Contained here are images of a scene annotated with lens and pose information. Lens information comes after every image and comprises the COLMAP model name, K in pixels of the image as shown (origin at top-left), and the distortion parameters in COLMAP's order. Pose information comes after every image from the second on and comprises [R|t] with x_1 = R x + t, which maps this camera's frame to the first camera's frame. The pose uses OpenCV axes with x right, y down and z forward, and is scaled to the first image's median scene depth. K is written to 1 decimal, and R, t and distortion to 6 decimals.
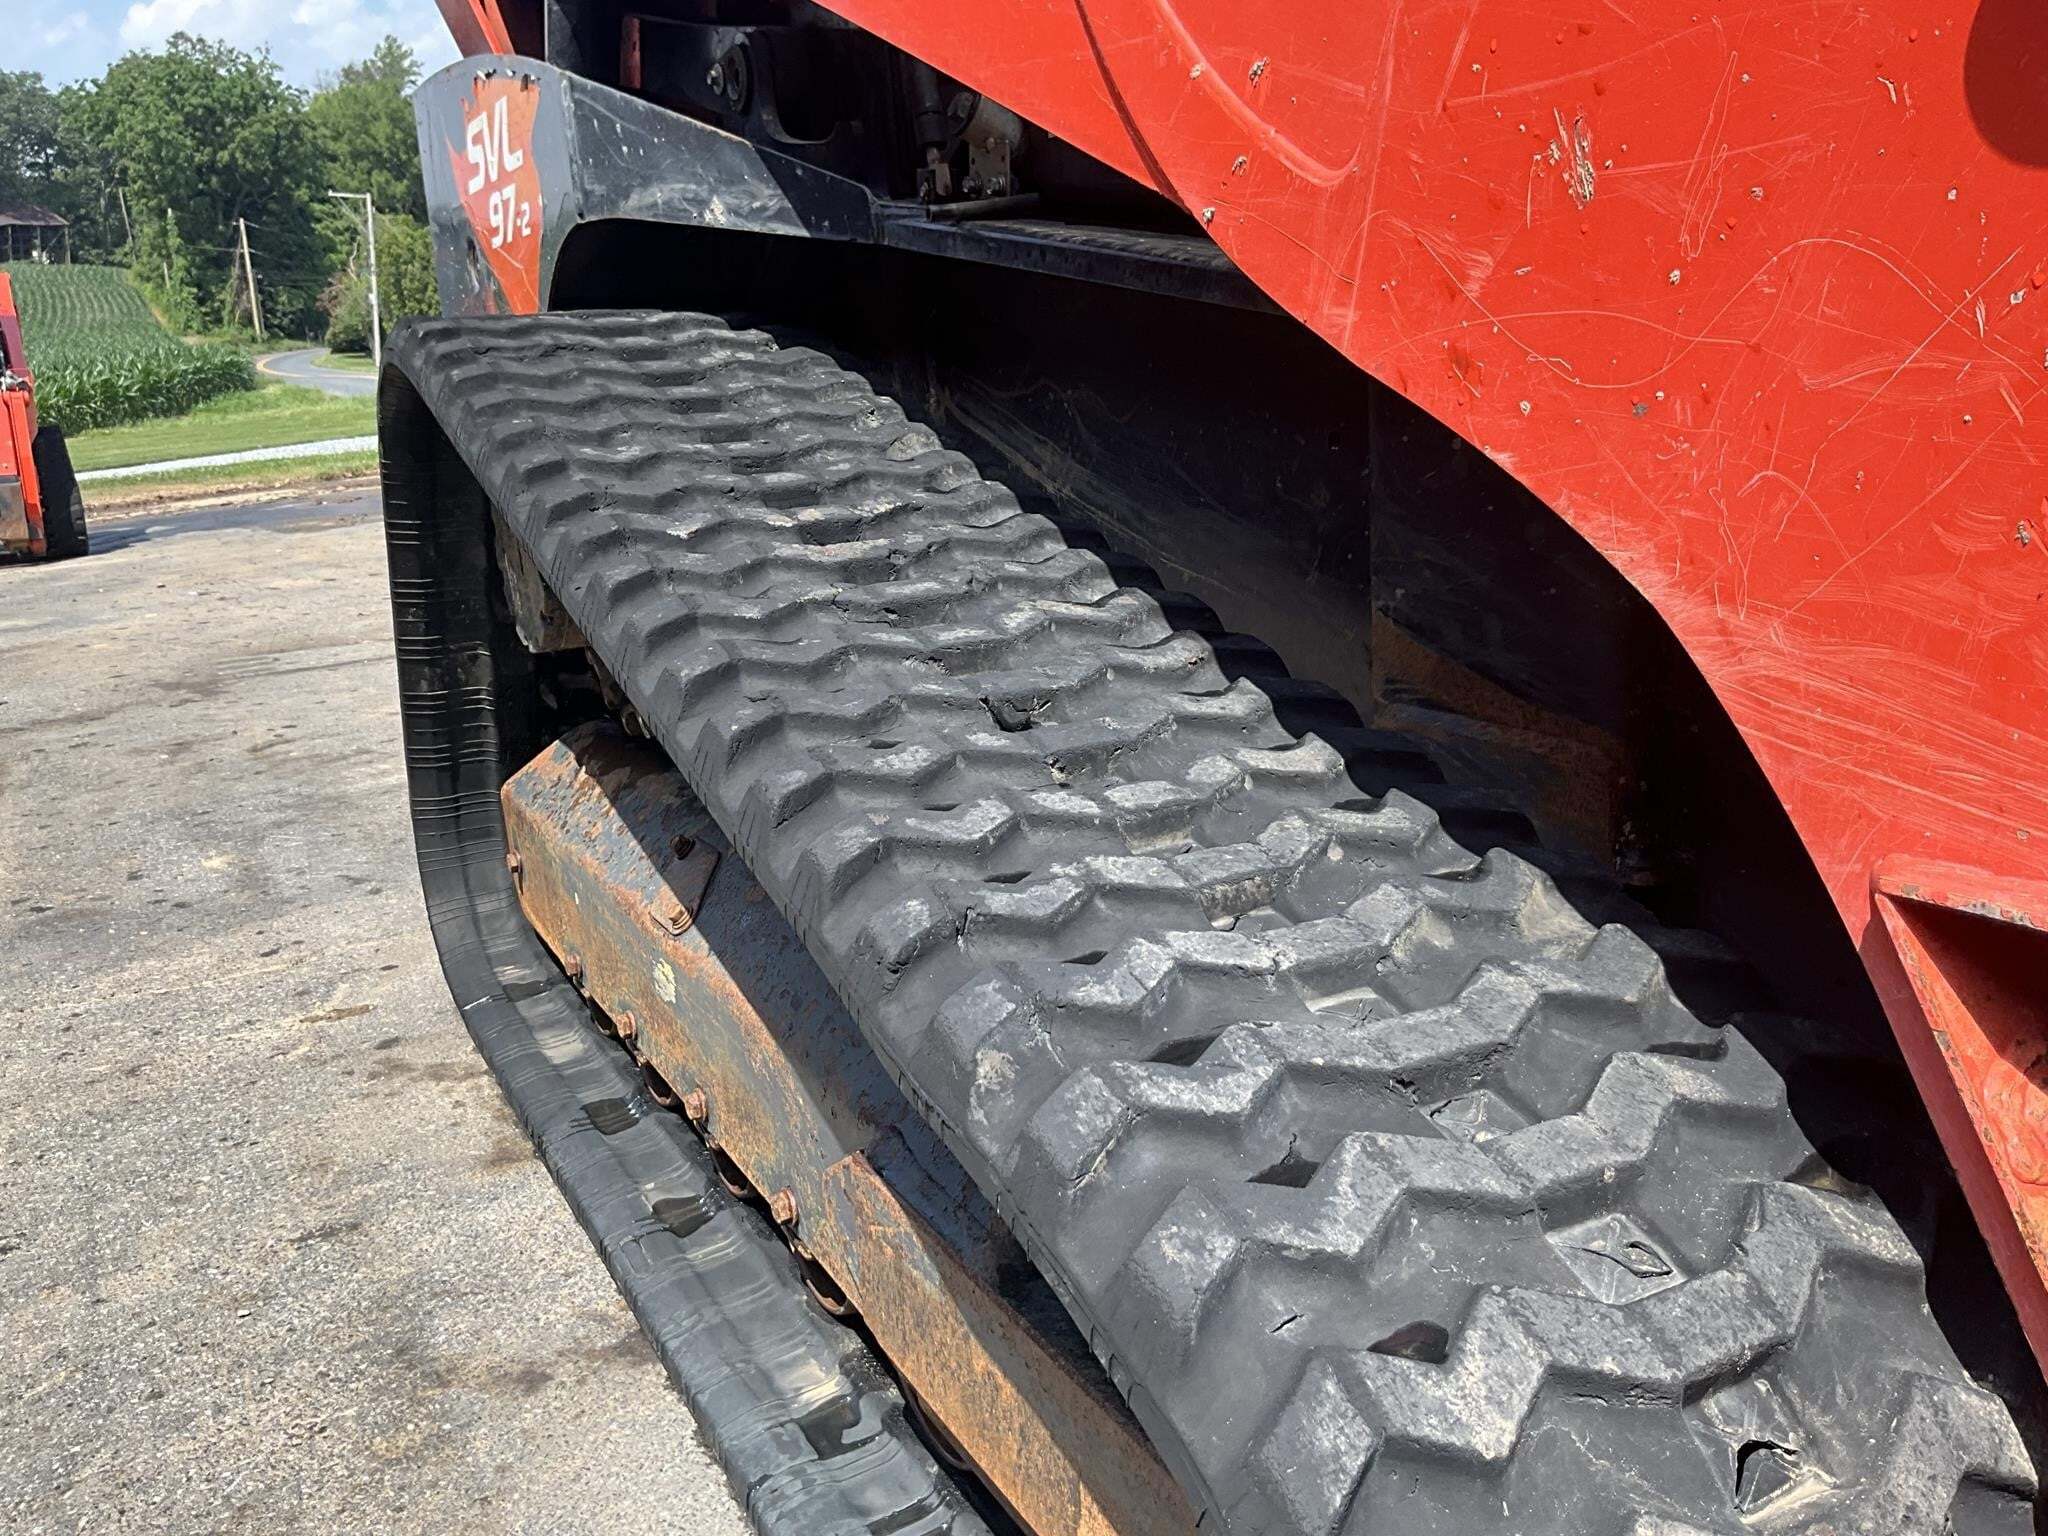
lens RADIAL K [[1697.3, 0, 1010.1], [0, 1697.3, 770.8], [0, 0, 1]] dist [0.127887, -0.279807]
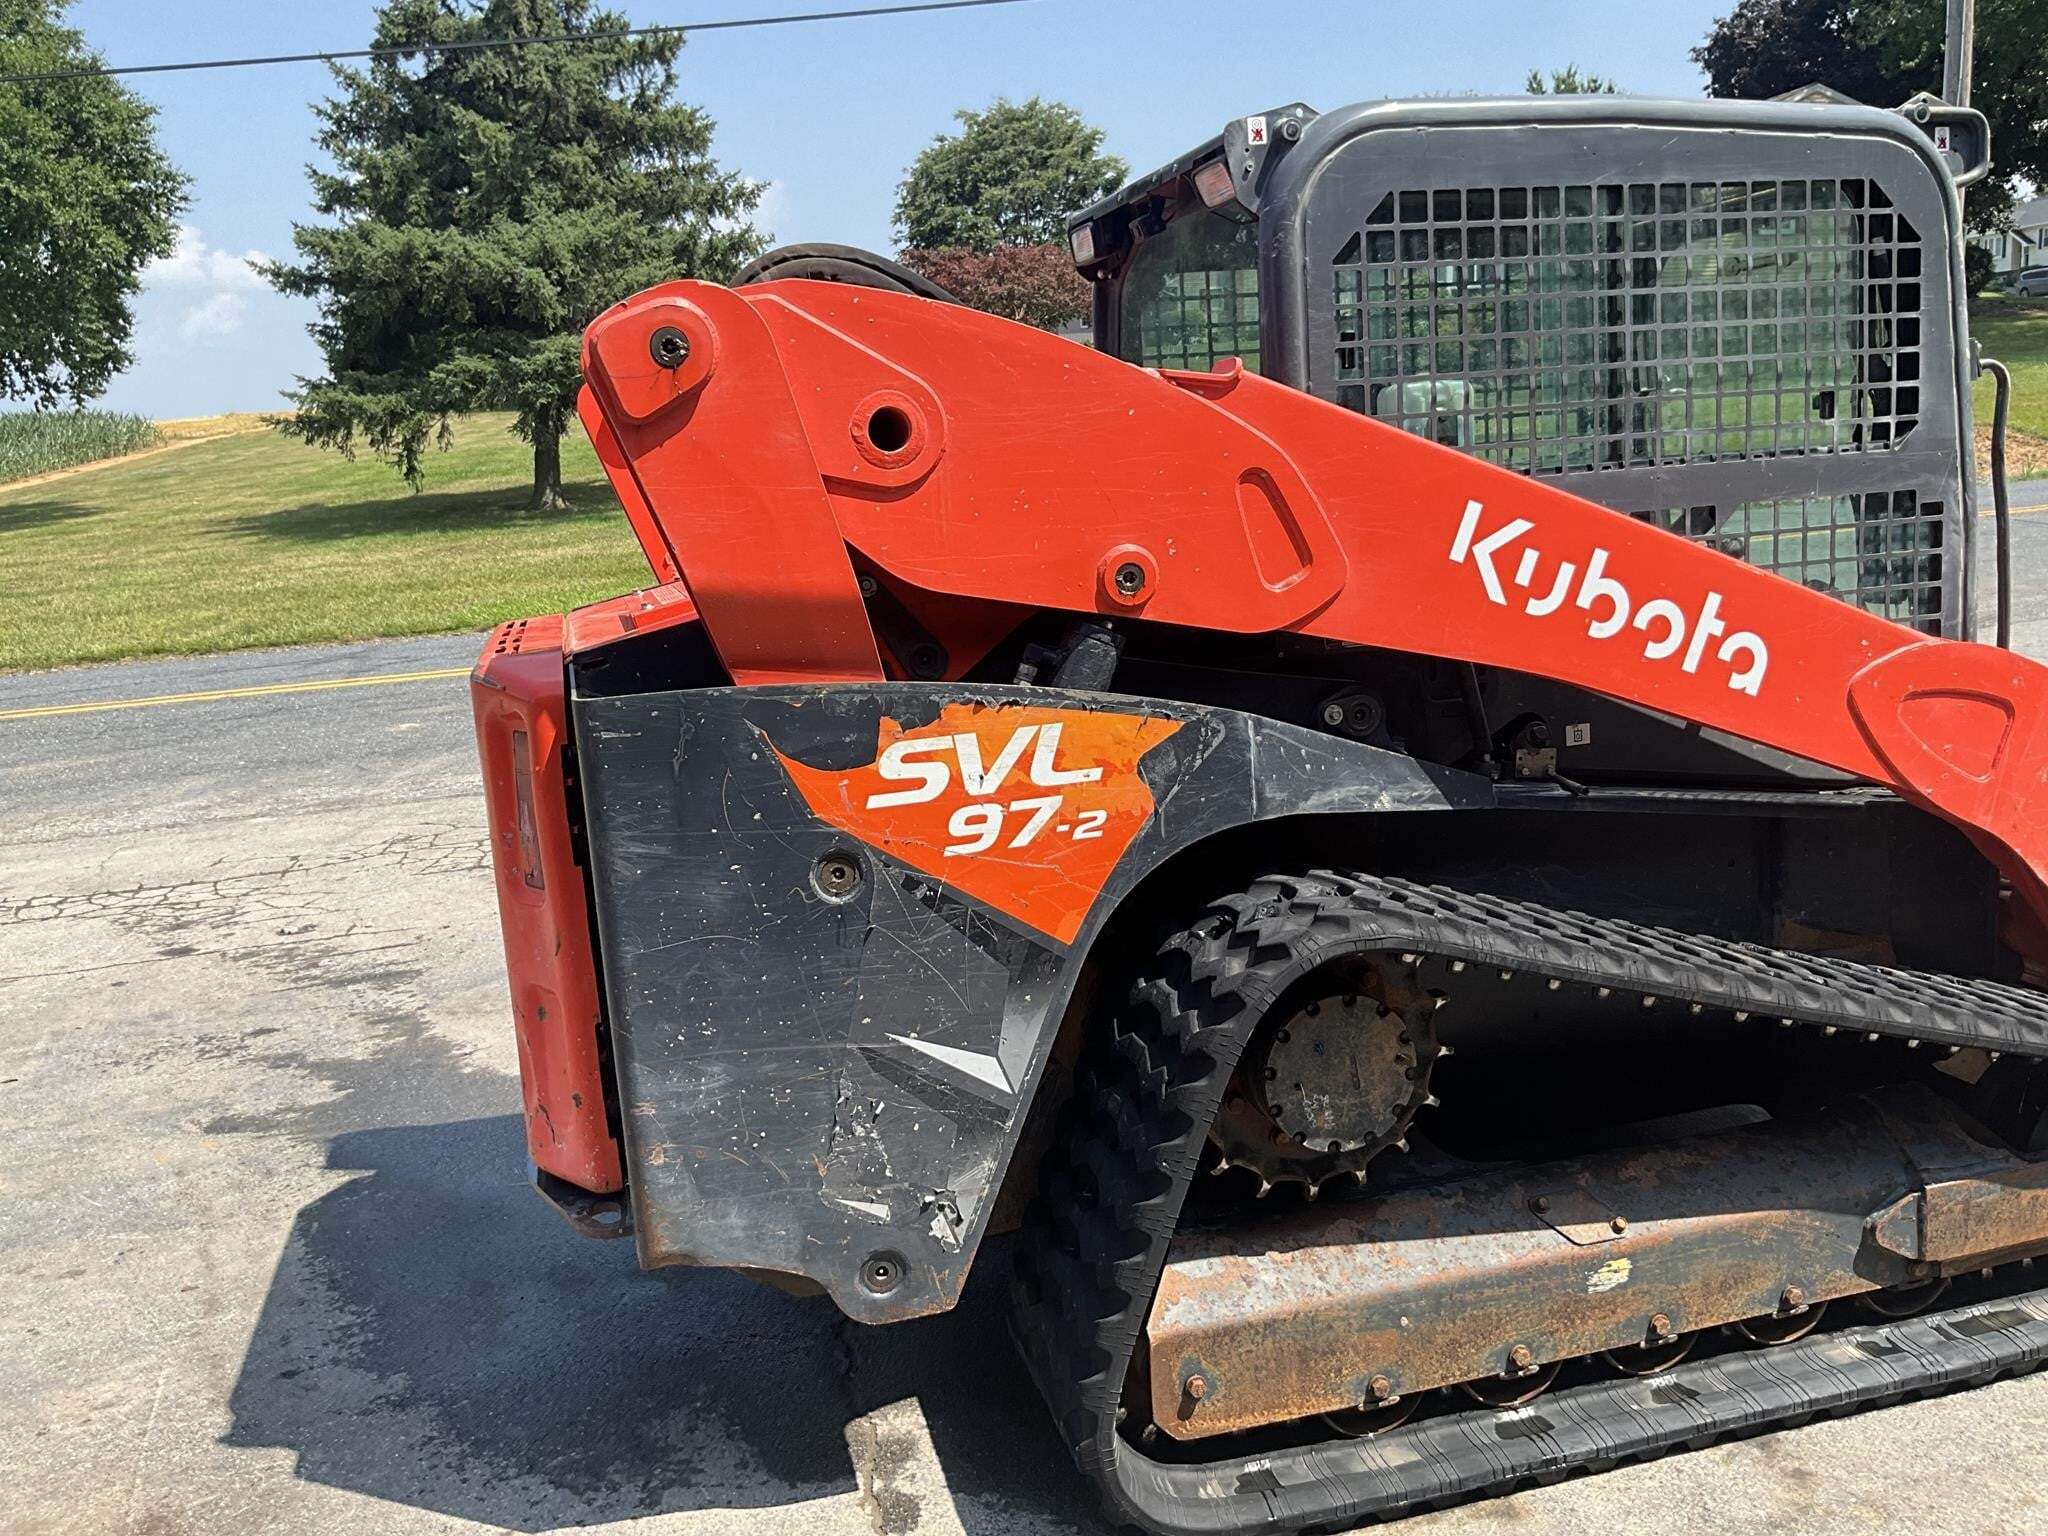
lens RADIAL K [[1697.8, 0, 1017.2], [0, 1697.8, 766.7], [0, 0, 1]] dist [0.105580, -0.229579]
pose [[0.232880, -0.118708, 0.965233, -2.429896], [0.288692, 0.956221, 0.047947, -0.751676], [-0.928668, 0.267489, 0.256955, 1.316695]]
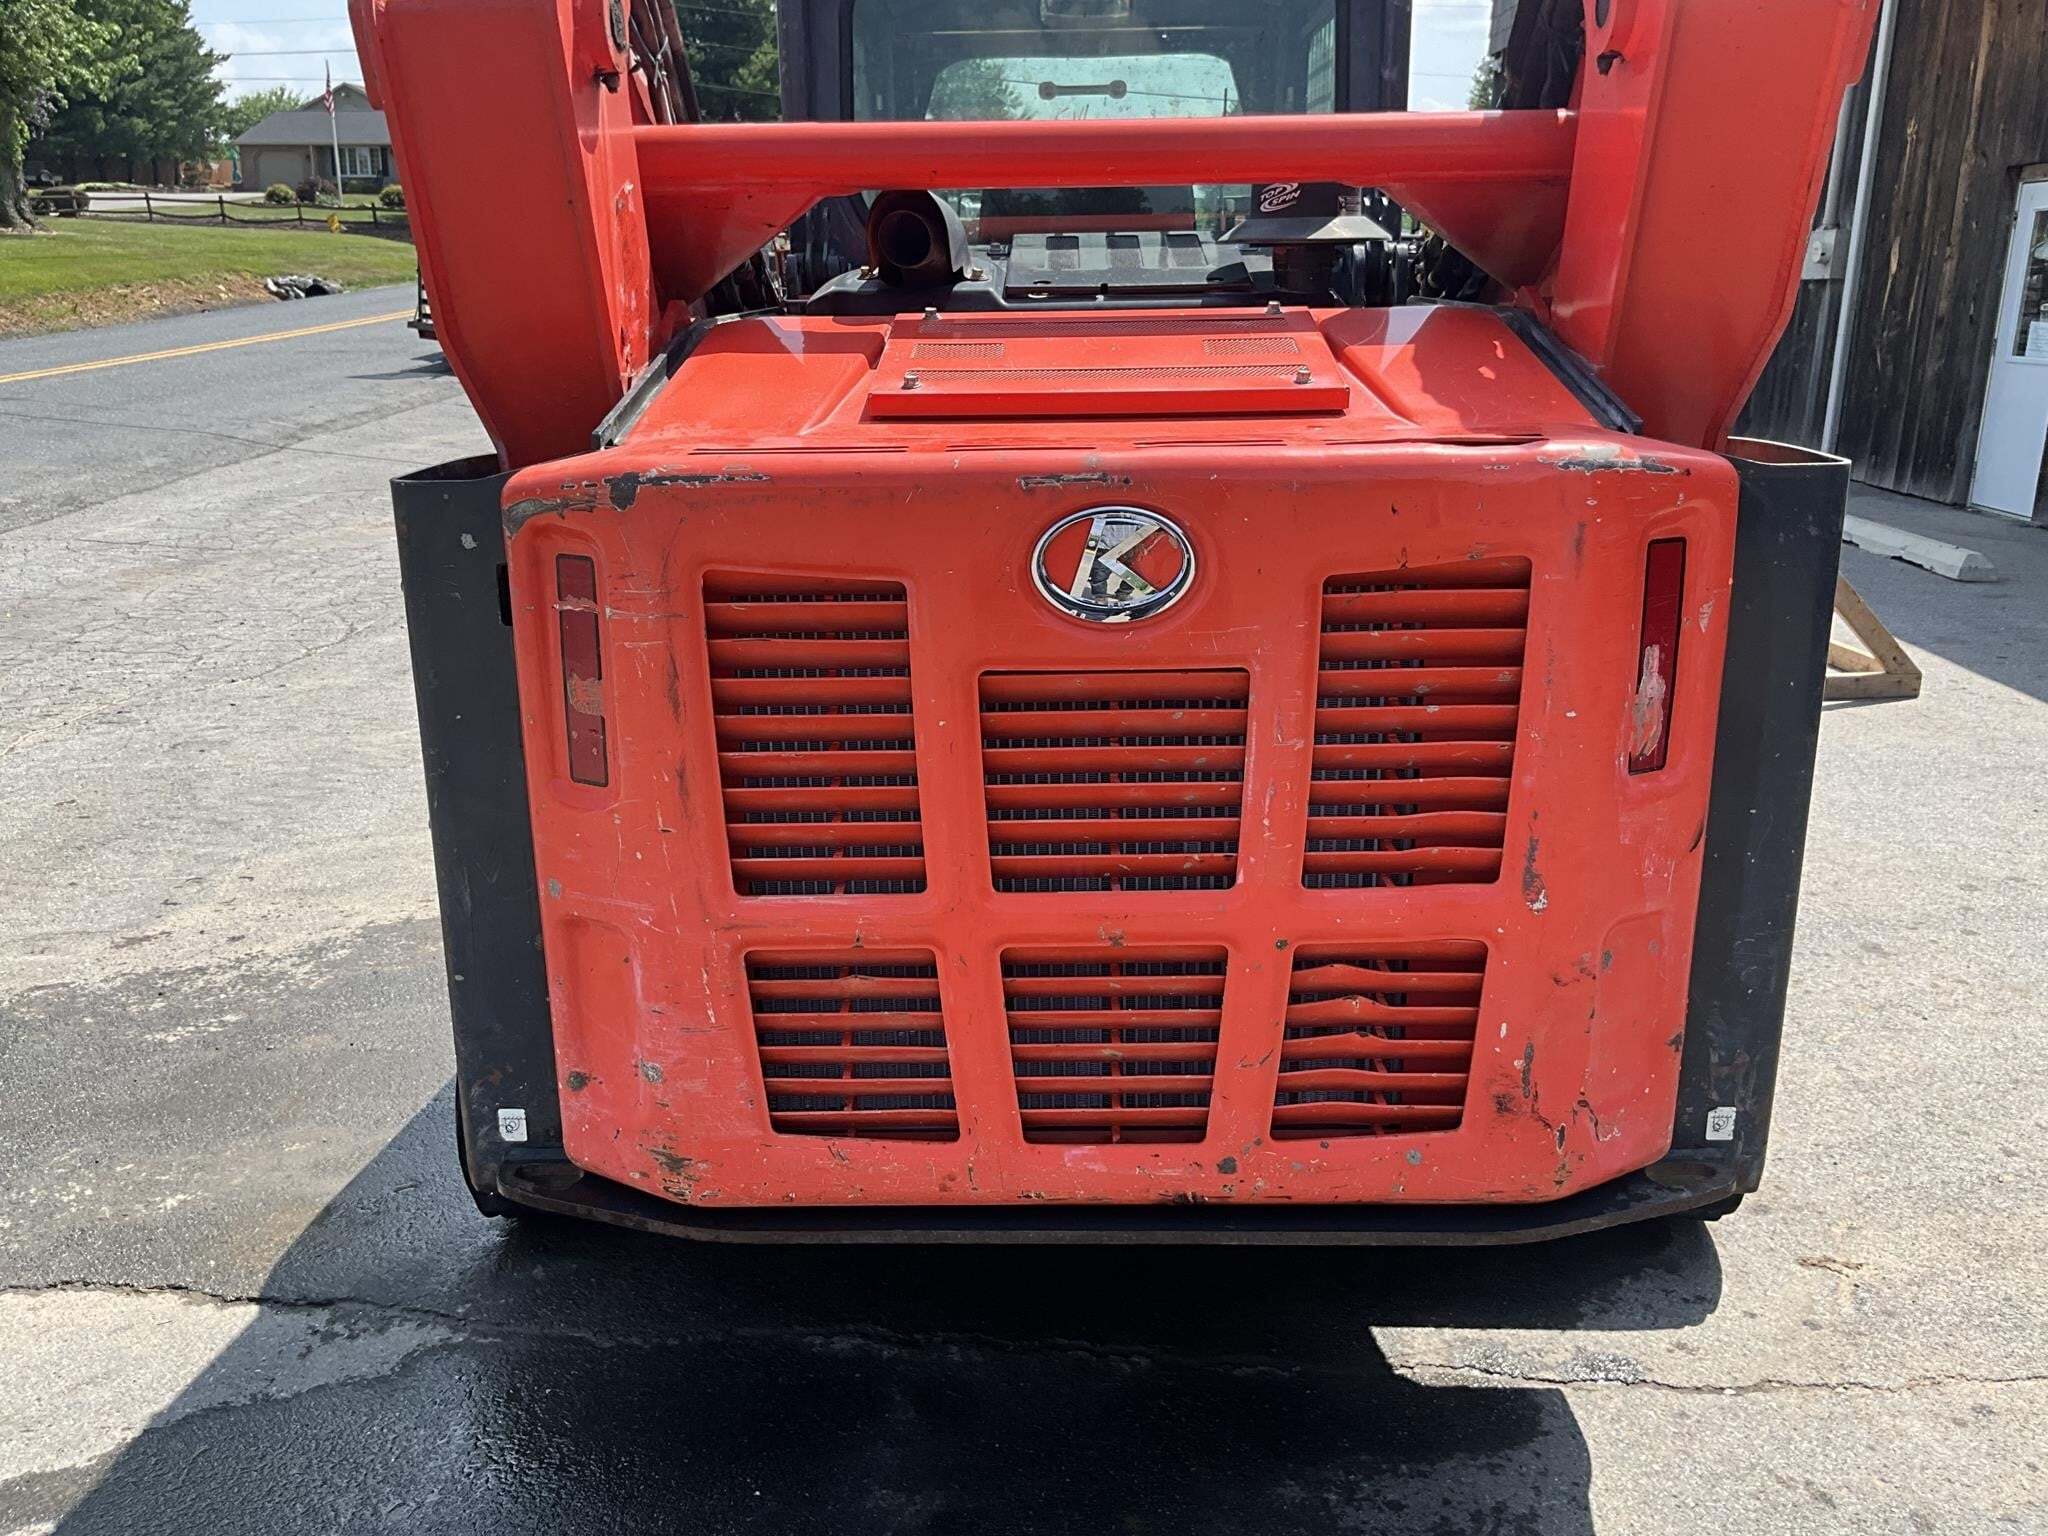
lens RADIAL K [[1697.8, 0, 1017.2], [0, 1697.8, 766.7], [0, 0, 1]] dist [0.105580, -0.229579]
pose [[-0.869850, -0.064388, 0.489097, -0.869878], [0.187853, 0.873516, 0.449089, -1.396078], [-0.456150, 0.482518, -0.747732, 3.648351]]
